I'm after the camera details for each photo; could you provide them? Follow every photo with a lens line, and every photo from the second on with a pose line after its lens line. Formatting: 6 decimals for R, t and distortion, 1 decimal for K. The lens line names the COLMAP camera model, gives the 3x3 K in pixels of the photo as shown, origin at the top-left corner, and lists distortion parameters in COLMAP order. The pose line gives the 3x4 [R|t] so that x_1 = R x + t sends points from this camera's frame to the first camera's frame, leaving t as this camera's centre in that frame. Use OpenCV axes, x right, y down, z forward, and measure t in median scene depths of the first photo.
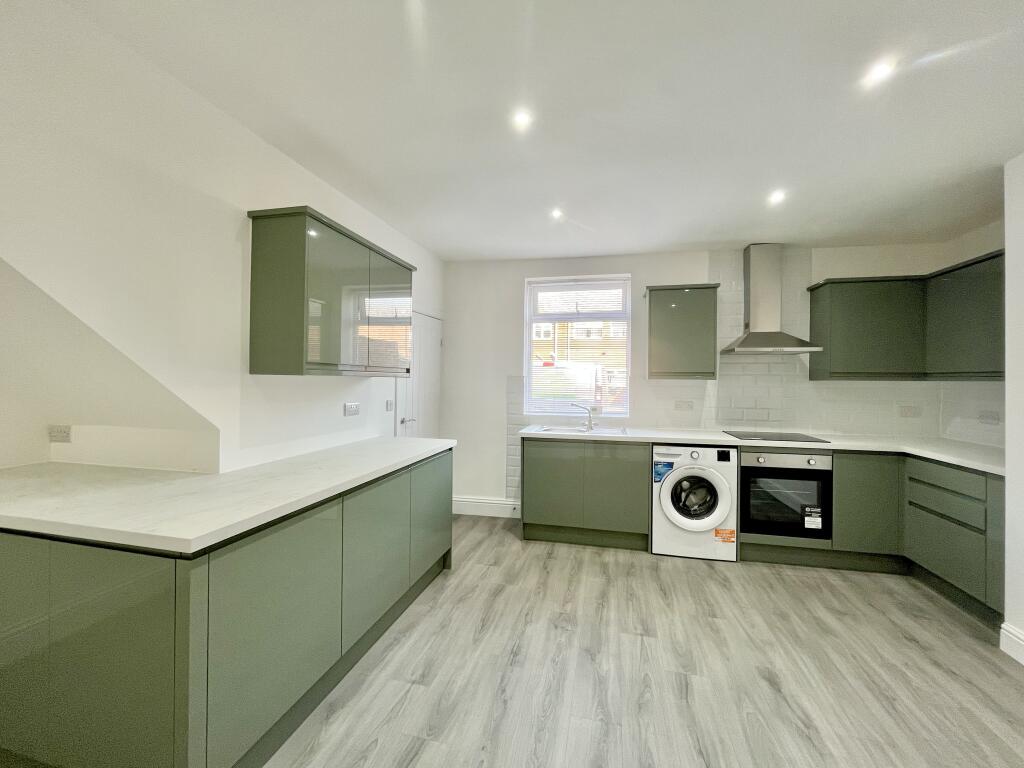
lens RADIAL K [[411.4, 0, 512.7], [0, 411.4, 380.7], [0, 0, 1]] dist [-0.002298, -0.000274]
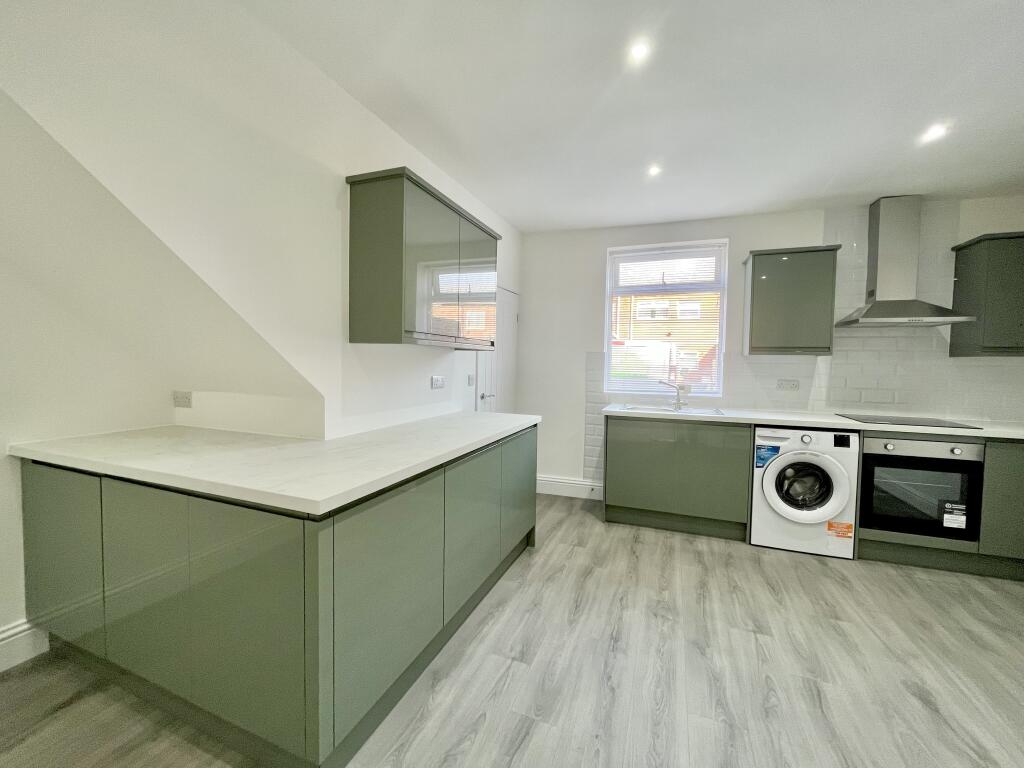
lens RADIAL K [[411.4, 0, 513.6], [0, 411.4, 380.7], [0, 0, 1]] dist [-0.002298, -0.000274]
pose [[0.991138, 0.011812, -0.132313, -0.082793], [-0.006193, 0.999065, 0.042794, 0.022983], [0.132695, -0.041596, 0.990284, 0.042885]]
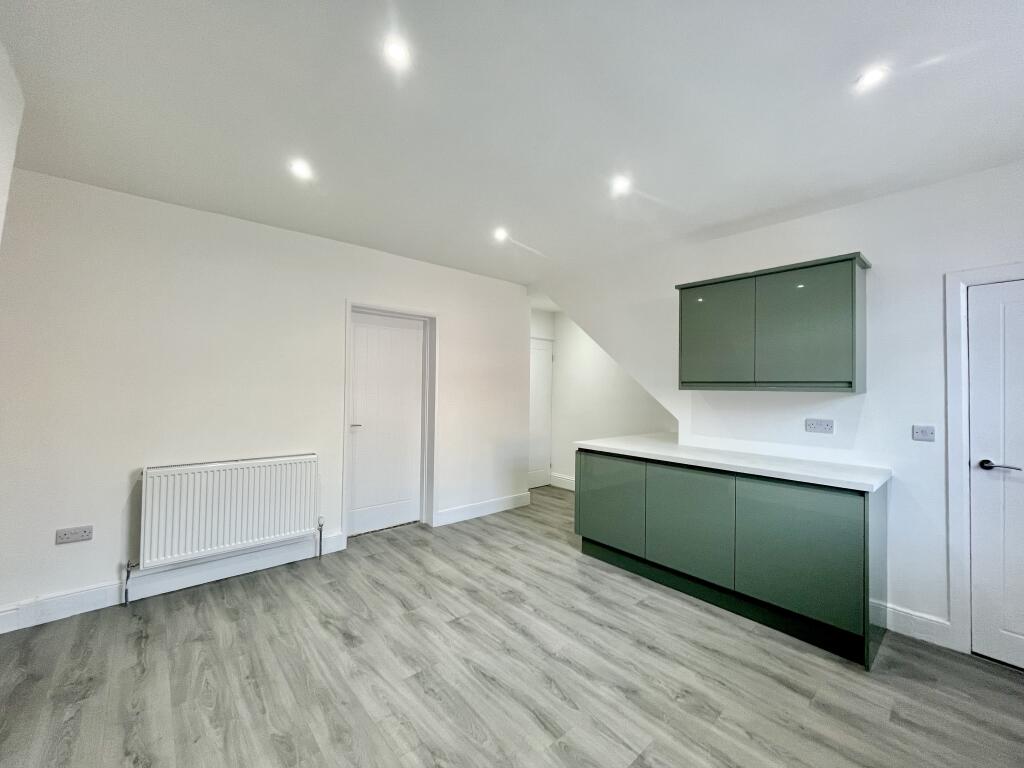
lens RADIAL K [[411.4, 0, 511.7], [0, 411.4, 379.2], [0, 0, 1]] dist [-0.002298, -0.000274]
pose [[-0.572967, -0.039102, -0.818645, 0.848587], [-0.025465, 0.999228, -0.029905, 0.007428], [0.819183, 0.003712, -0.573520, 1.000391]]
